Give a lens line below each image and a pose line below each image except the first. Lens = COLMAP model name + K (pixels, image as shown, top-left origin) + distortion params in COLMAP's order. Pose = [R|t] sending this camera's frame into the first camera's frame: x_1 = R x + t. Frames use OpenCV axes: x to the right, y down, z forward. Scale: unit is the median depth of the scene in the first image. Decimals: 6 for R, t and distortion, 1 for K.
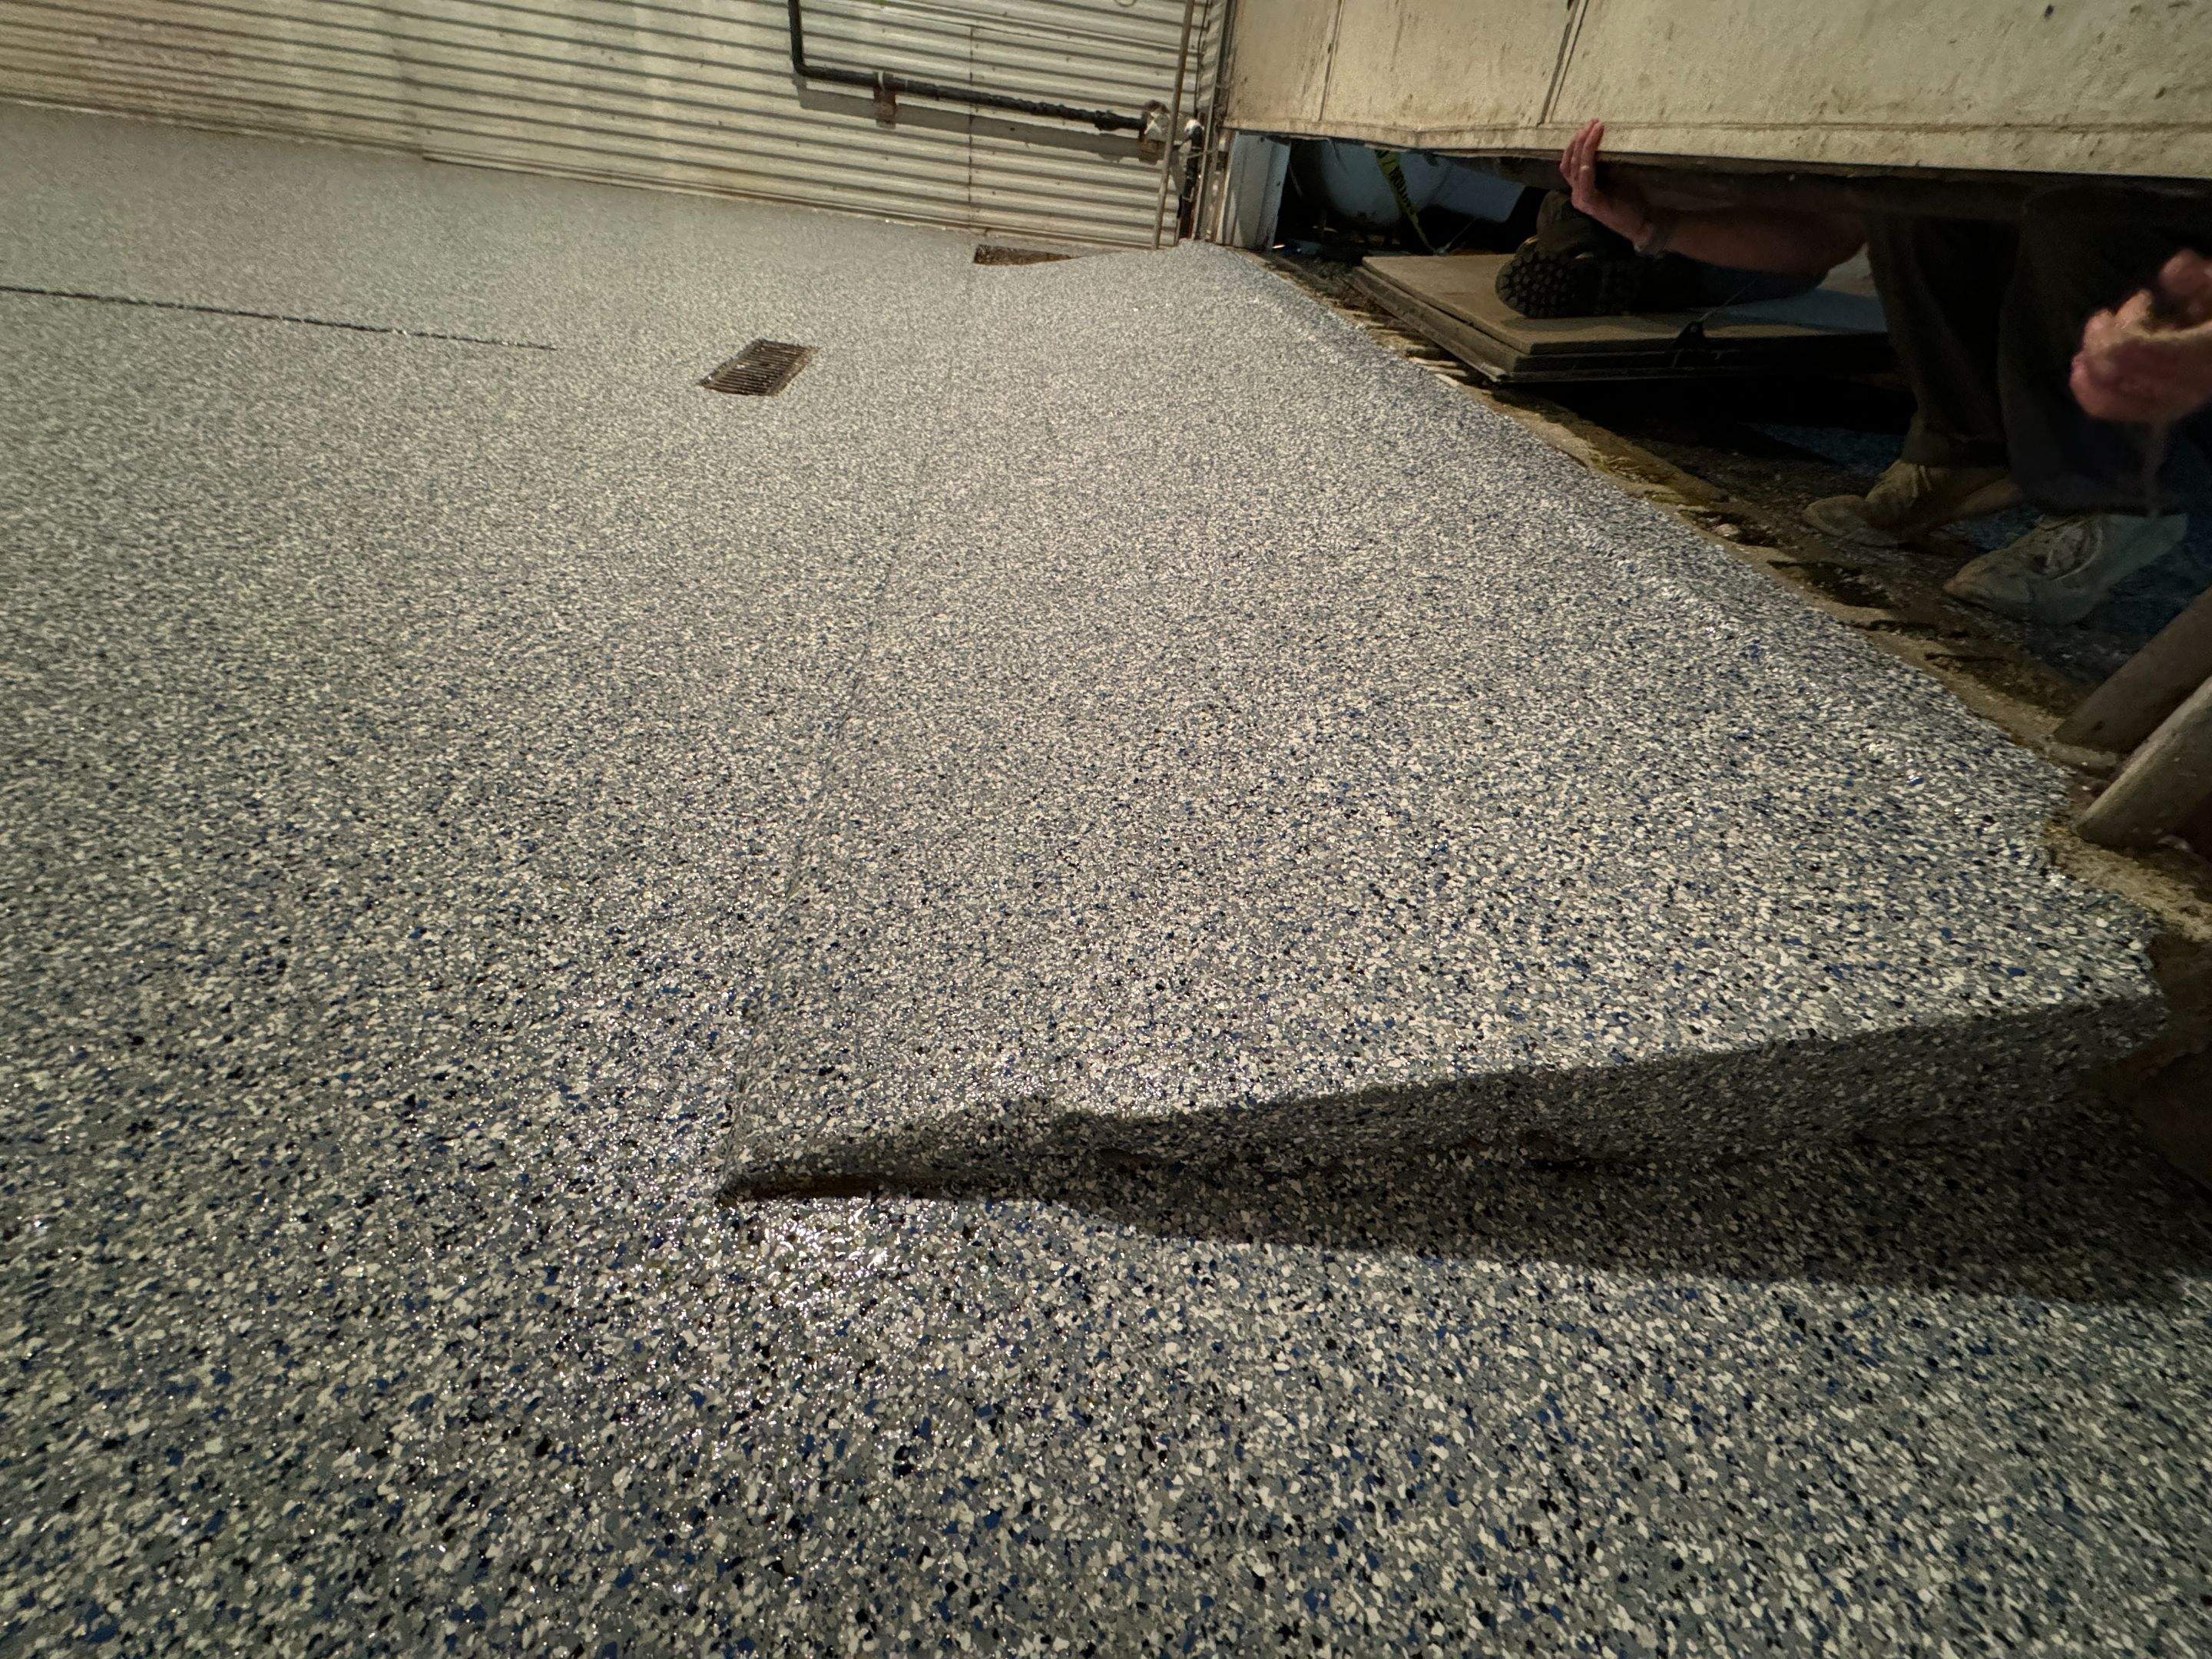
lens RADIAL K [[882.5, 0, 1110.8], [0, 882.5, 824.5], [0, 0, 1]] dist [-0.001111, -0.000098]
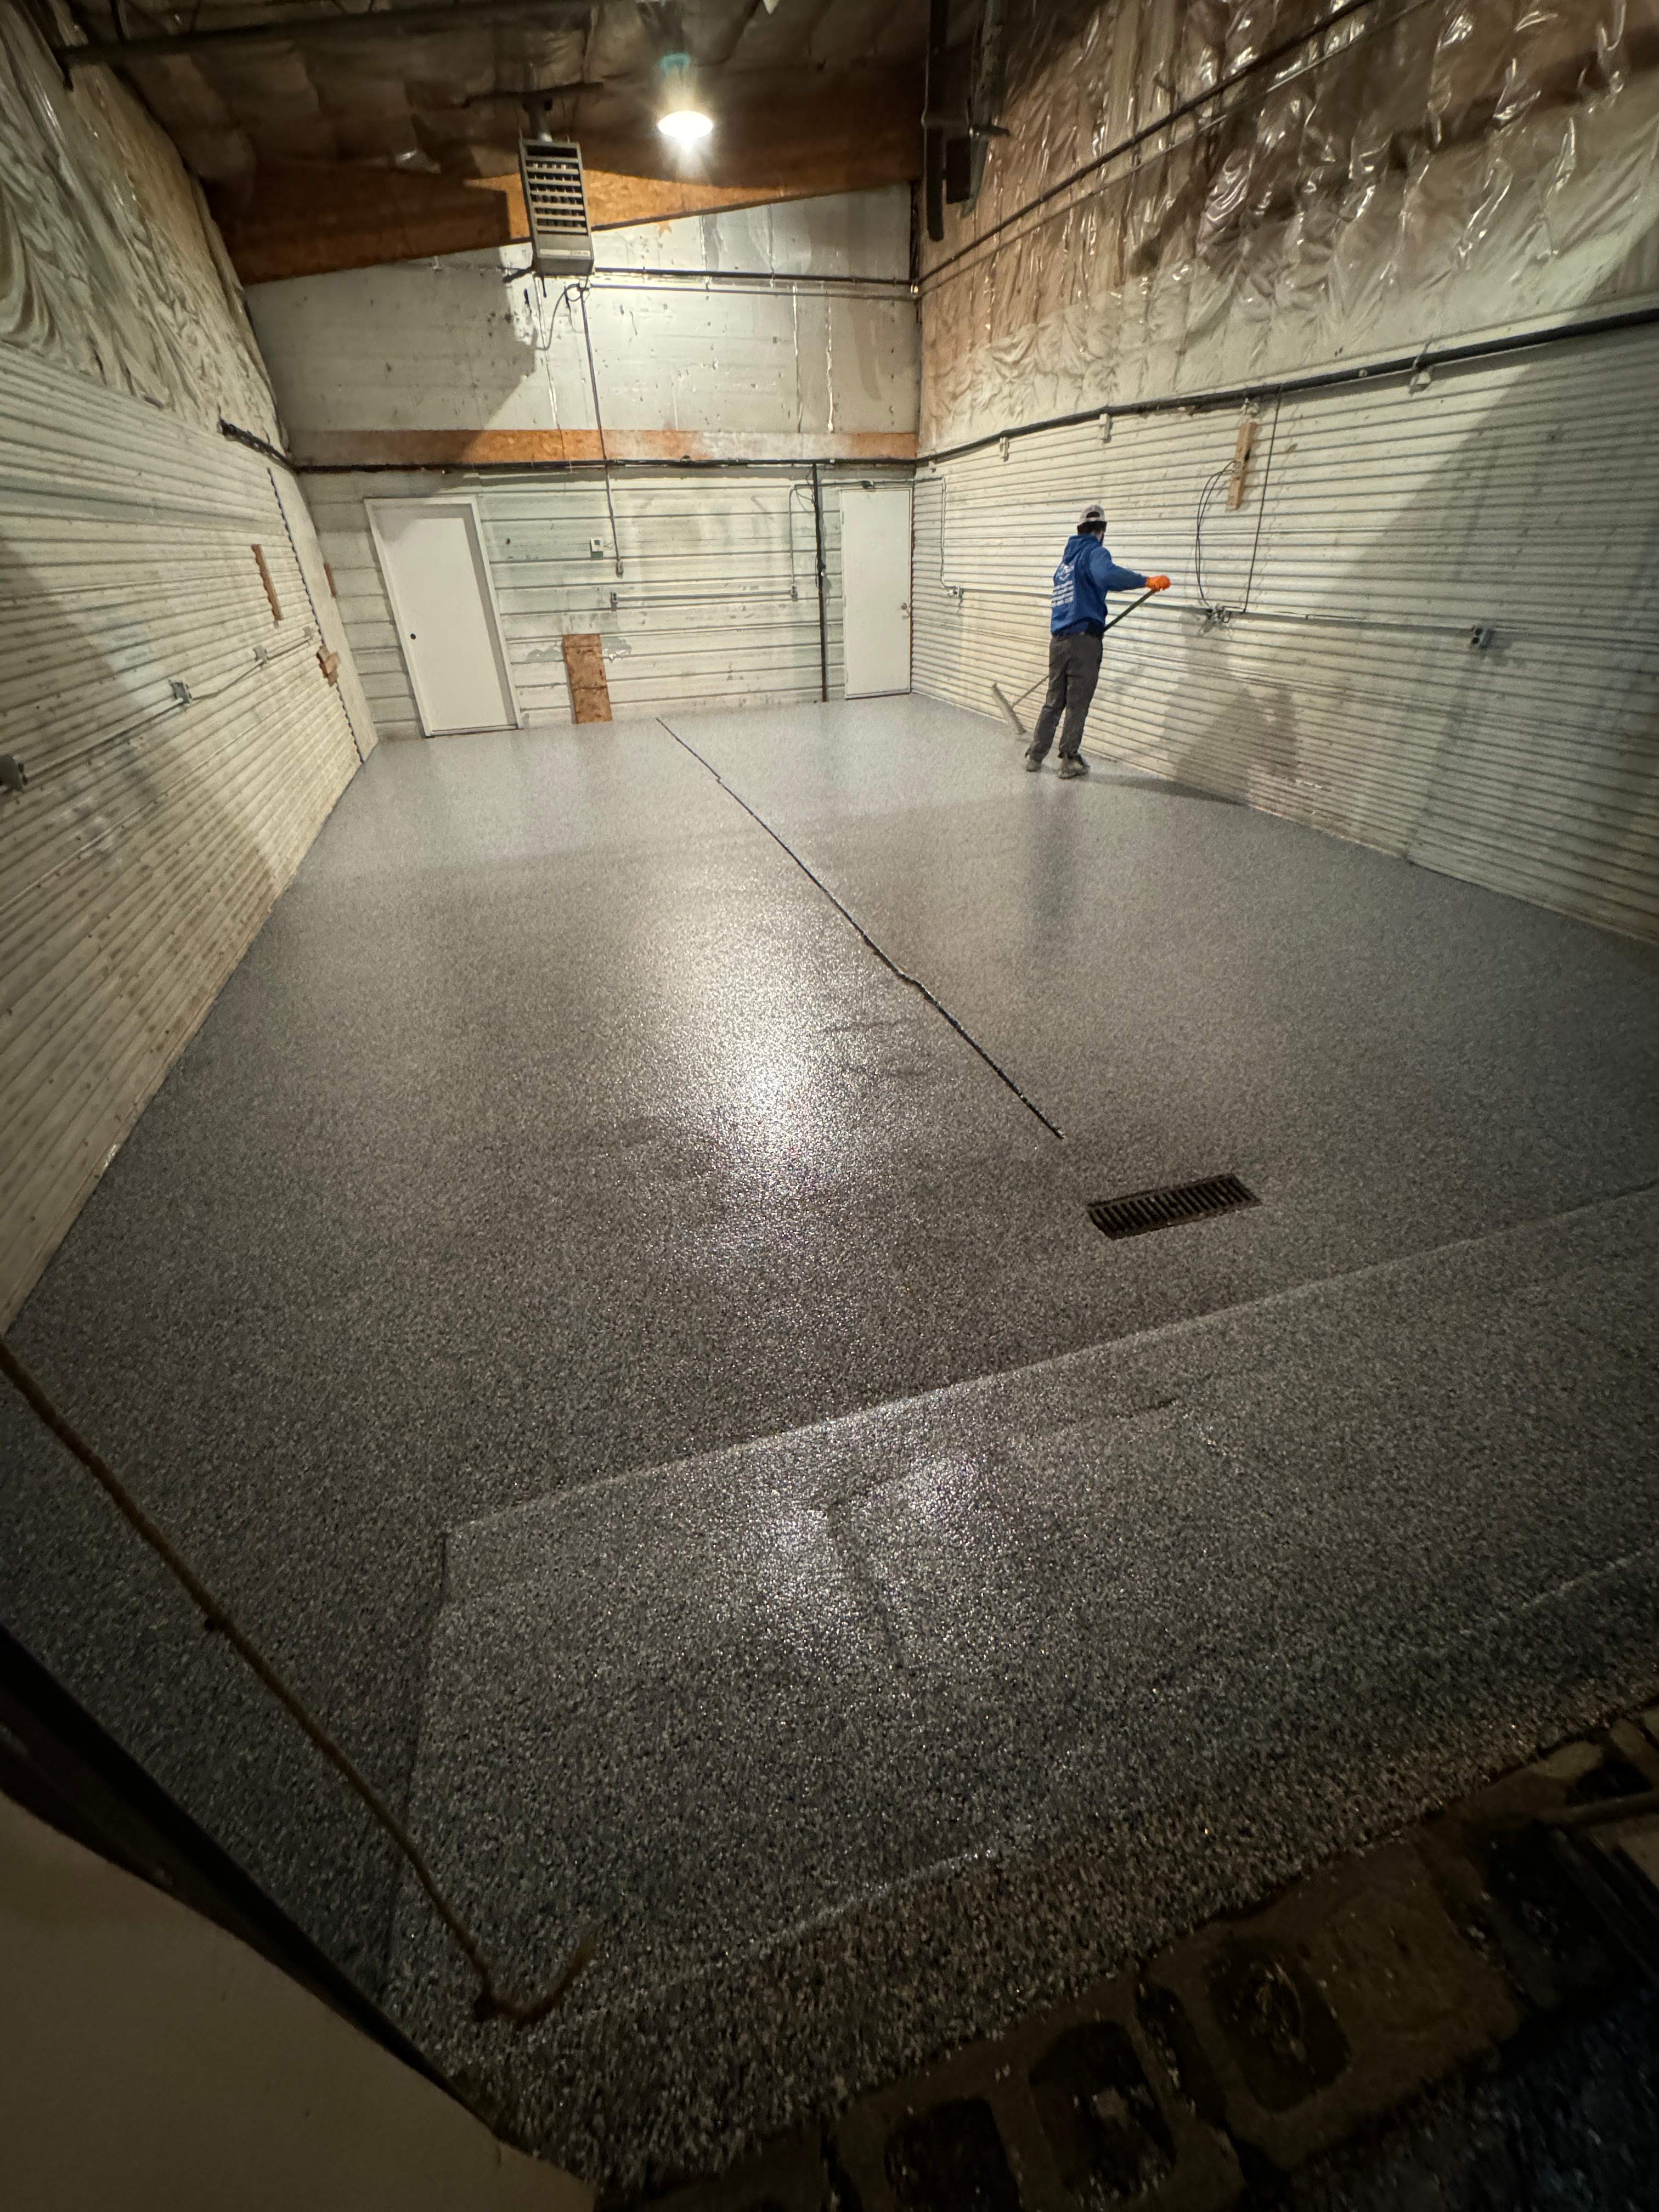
lens RADIAL K [[879.4, 0, 832.9], [0, 879.4, 1112.0], [0, 0, 1]] dist [-0.002577, -0.000100]
pose [[0.211991, 0.420409, -0.882222, 1.388672], [-0.556084, 0.794239, 0.244859, -1.607425], [0.803636, 0.438682, 0.402154, 0.064178]]
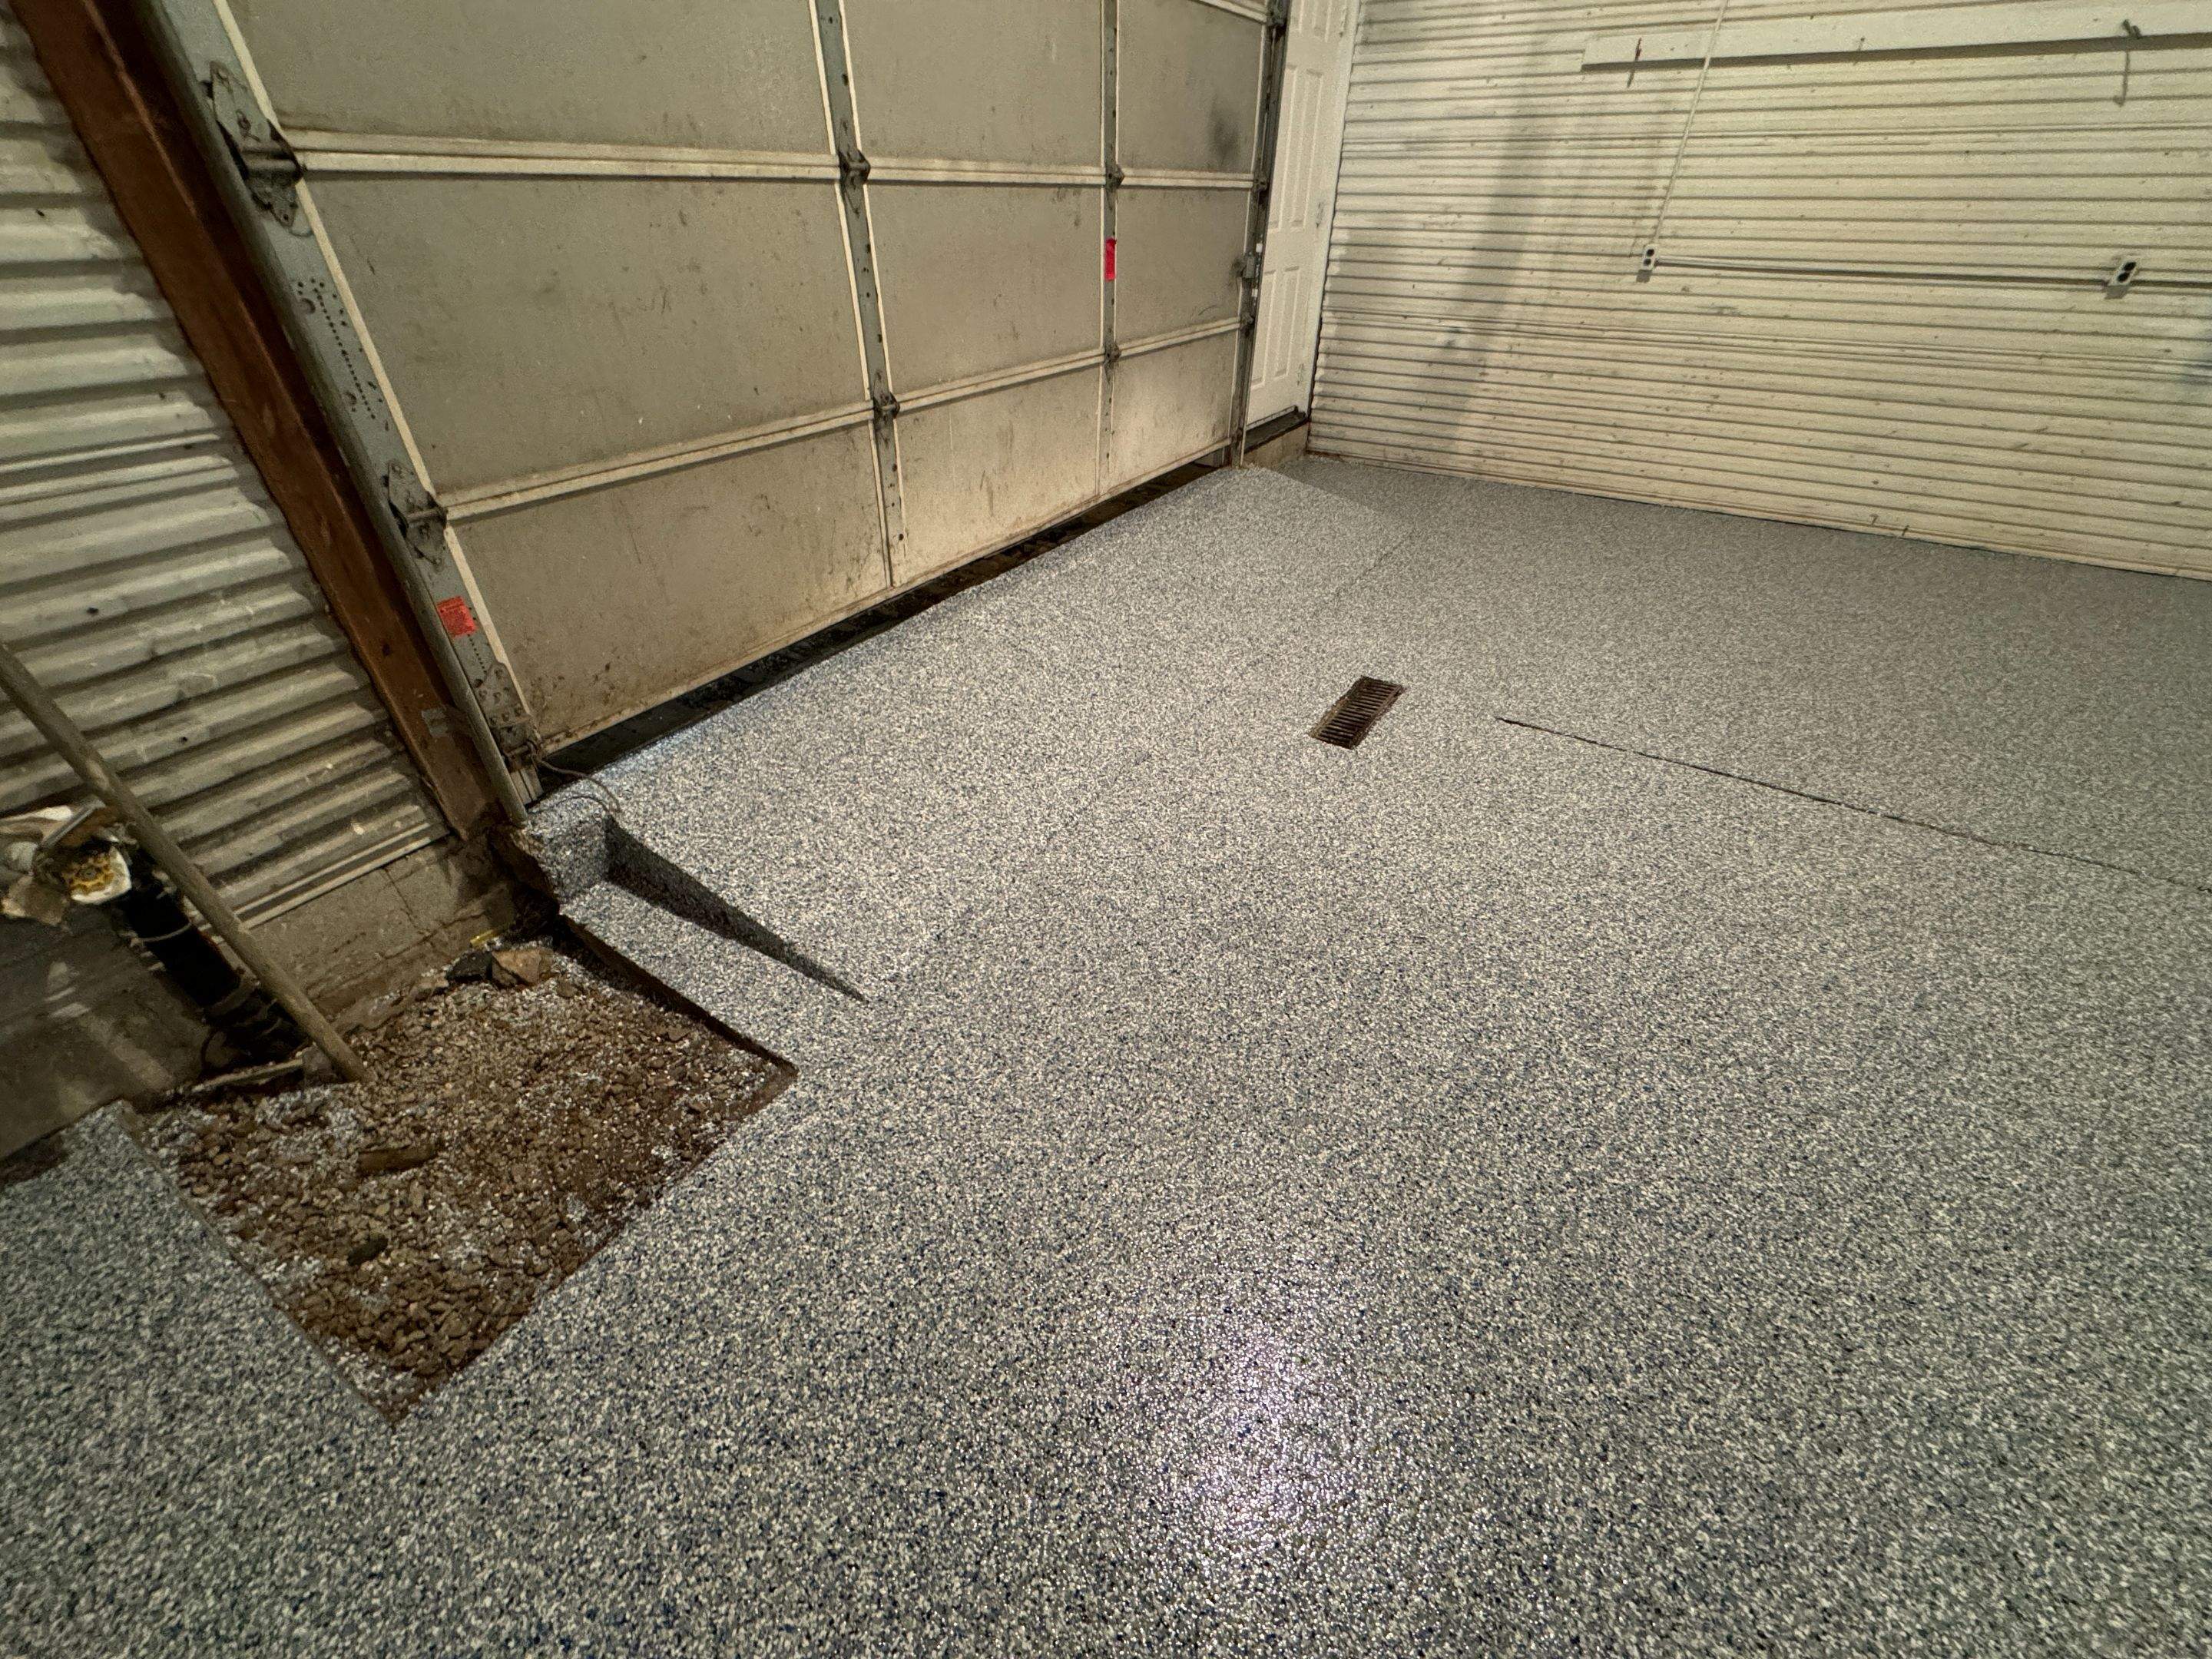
lens RADIAL K [[882.5, 0, 1108.9], [0, 882.5, 822.2], [0, 0, 1]] dist [-0.001111, -0.000098]
pose [[-0.792610, -0.449177, 0.412323, -1.789504], [0.290203, 0.316822, 0.902998, -4.512926], [-0.536239, 0.835383, -0.120764, 3.721229]]
